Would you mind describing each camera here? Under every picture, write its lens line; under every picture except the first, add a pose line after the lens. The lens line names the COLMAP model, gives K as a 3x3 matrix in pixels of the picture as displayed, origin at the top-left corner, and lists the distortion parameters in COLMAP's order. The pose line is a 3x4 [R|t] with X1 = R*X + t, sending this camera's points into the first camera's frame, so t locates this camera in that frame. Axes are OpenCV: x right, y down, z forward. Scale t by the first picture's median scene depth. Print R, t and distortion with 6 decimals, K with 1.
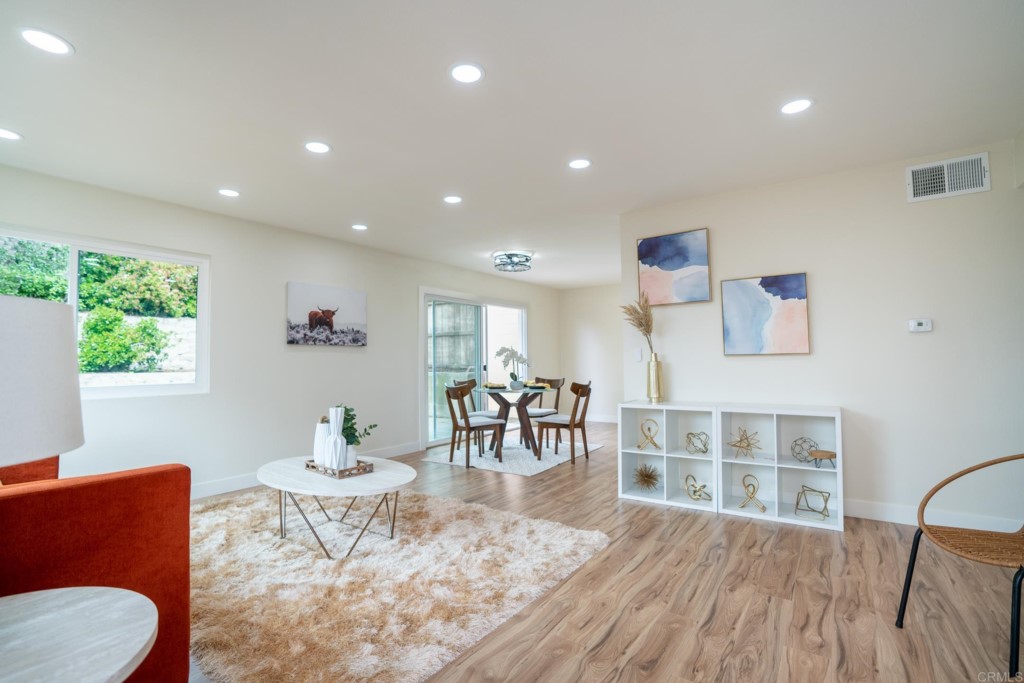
lens RADIAL K [[478.0, 0, 512.0], [0, 478.0, 341.5], [0, 0, 1]] dist [-0.073400, 0.036342]
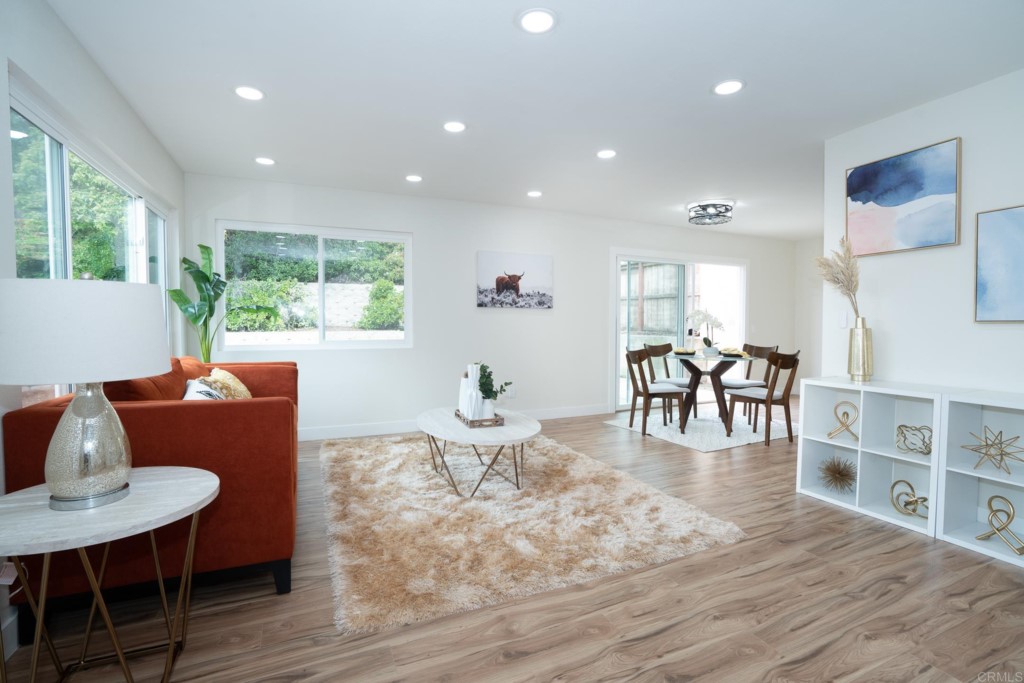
lens RADIAL K [[478.0, 0, 512.0], [0, 478.0, 341.5], [0, 0, 1]] dist [-0.073400, 0.036342]
pose [[0.861849, 0.032044, -0.506152, 0.198319], [0.007935, 0.997028, 0.076633, 0.001100], [0.507103, -0.070063, 0.859033, 0.065311]]
